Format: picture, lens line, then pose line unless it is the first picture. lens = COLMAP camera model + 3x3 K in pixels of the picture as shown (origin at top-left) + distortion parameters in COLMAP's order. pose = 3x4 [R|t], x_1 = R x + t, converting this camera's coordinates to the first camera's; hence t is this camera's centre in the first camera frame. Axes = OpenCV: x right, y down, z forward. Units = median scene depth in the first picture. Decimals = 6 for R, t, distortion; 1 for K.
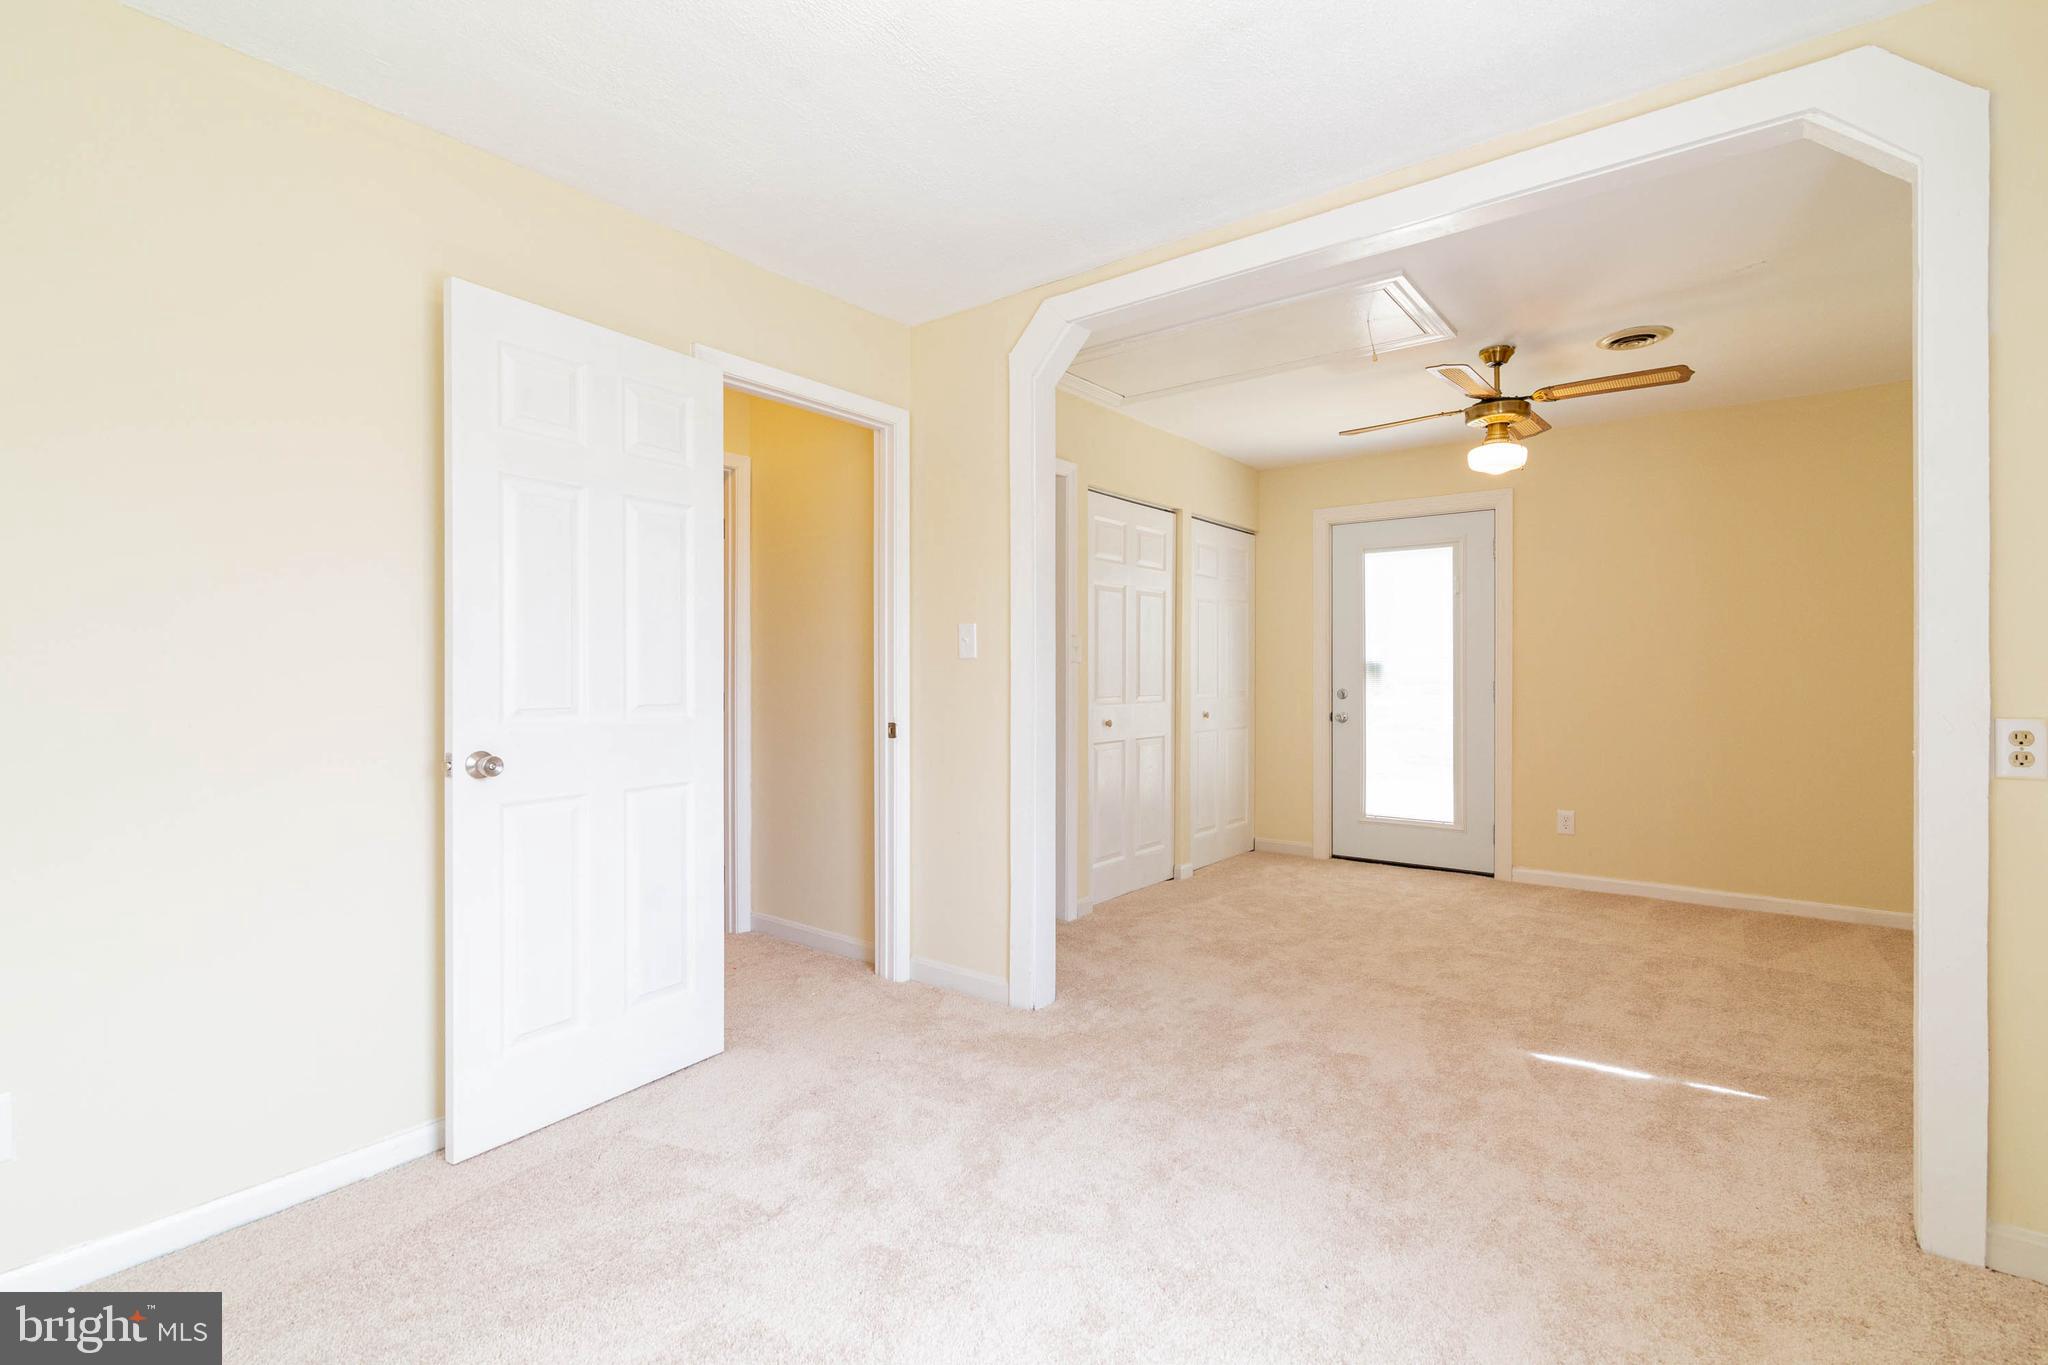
lens RADIAL K [[931.8, 0, 1036.2], [0, 931.8, 677.2], [0, 0, 1]] dist [-0.001908, 0.000453]
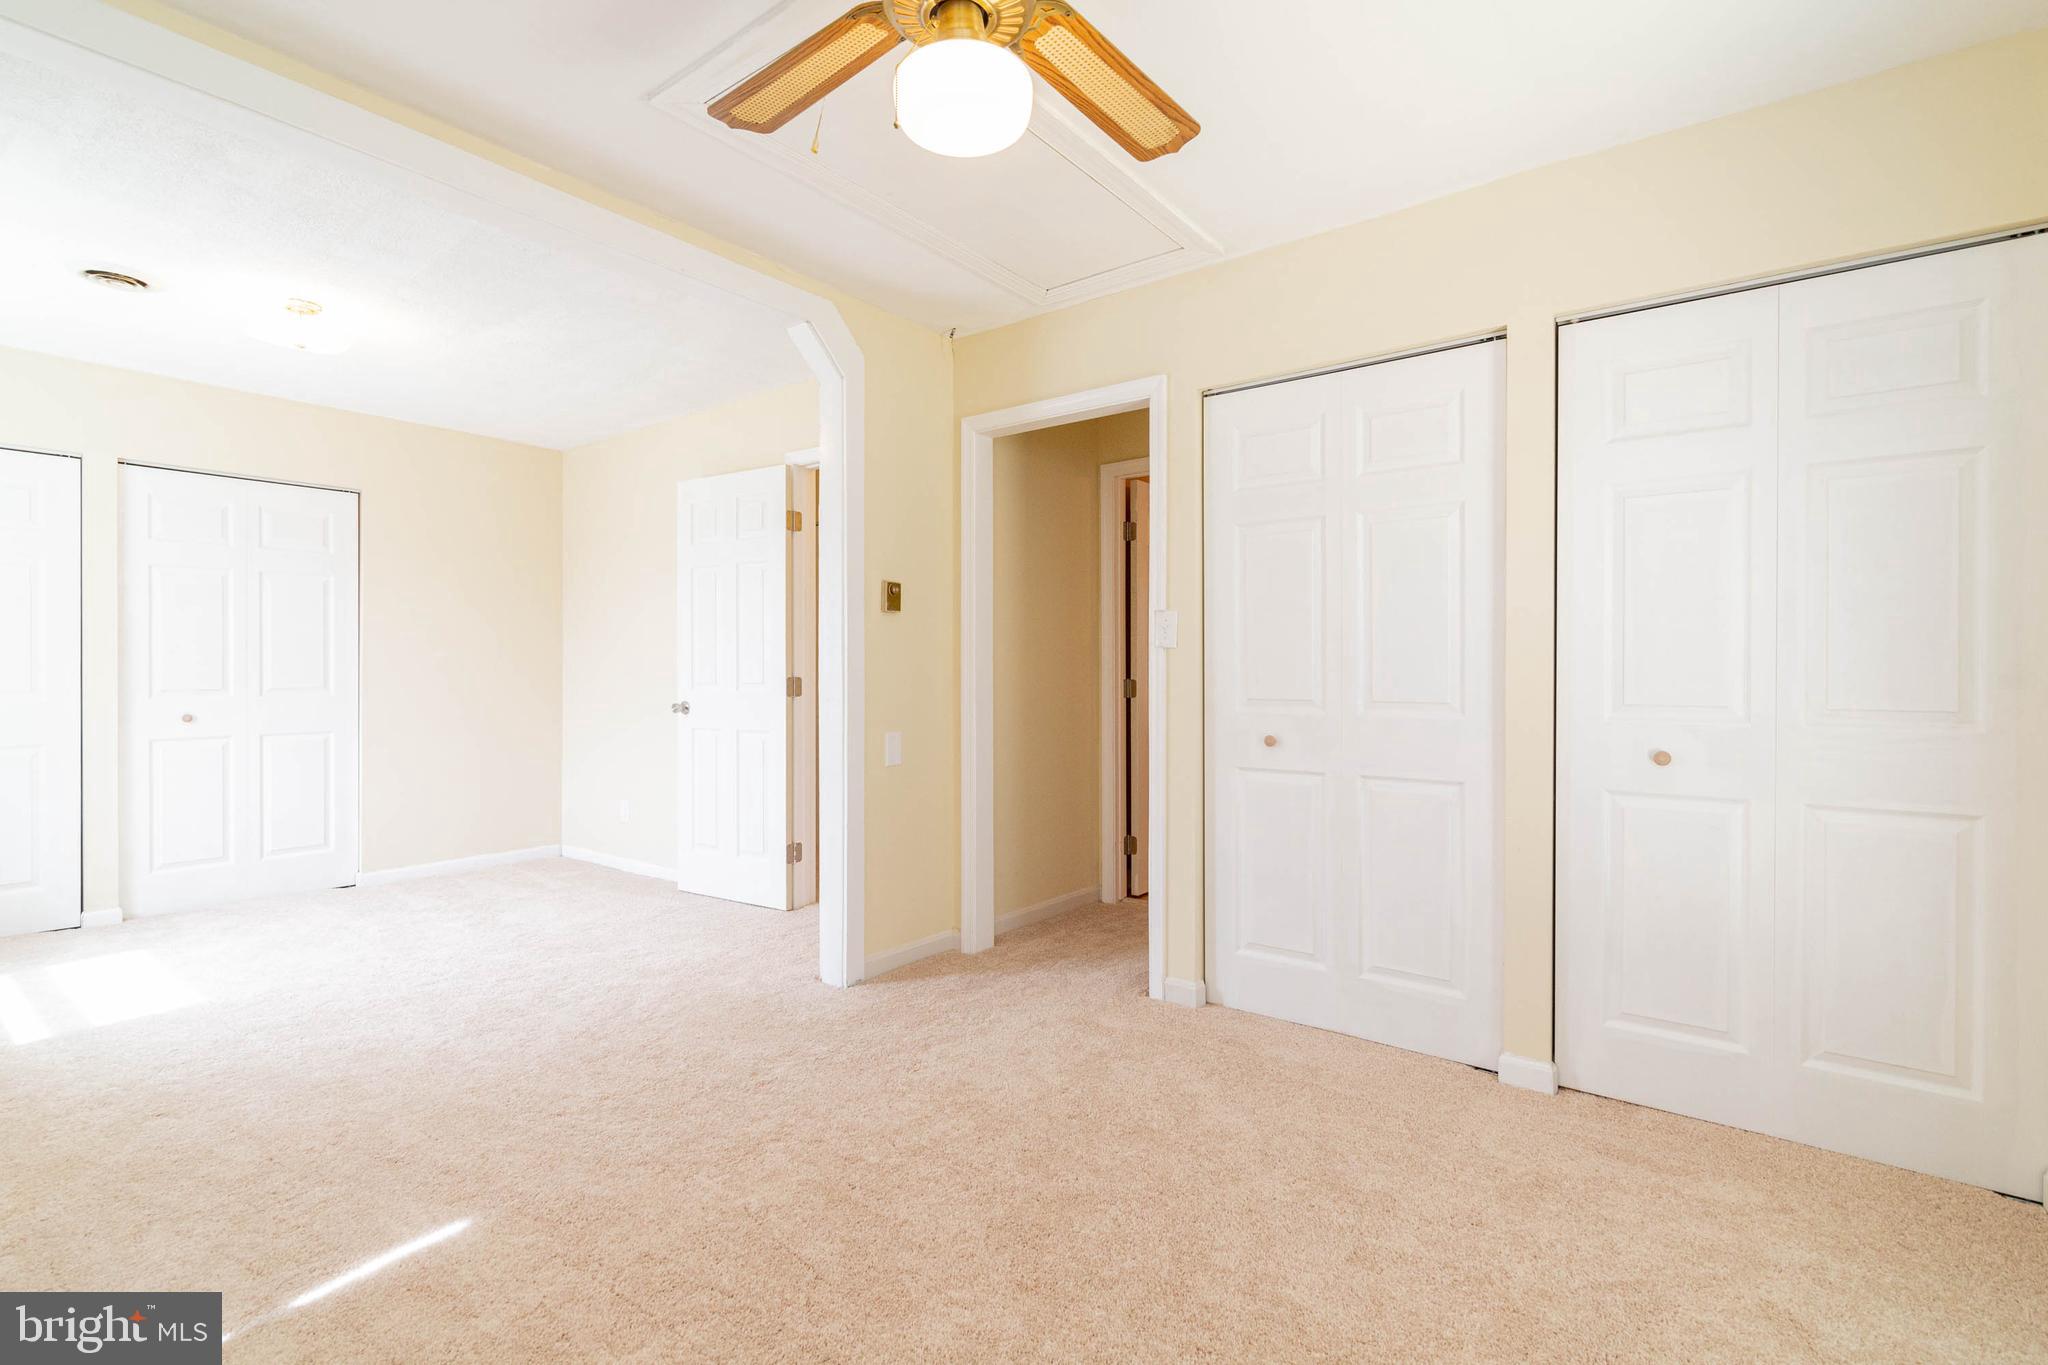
lens RADIAL K [[949.9, 0, 1061.7], [0, 949.9, 676.8], [0, 0, 1]] dist [-0.001953, -0.000060]
pose [[0.014445, 0.011170, -0.999833, 0.766972], [-0.001628, 0.999937, 0.011147, -0.001538], [0.999894, 0.001466, 0.014462, 0.897984]]
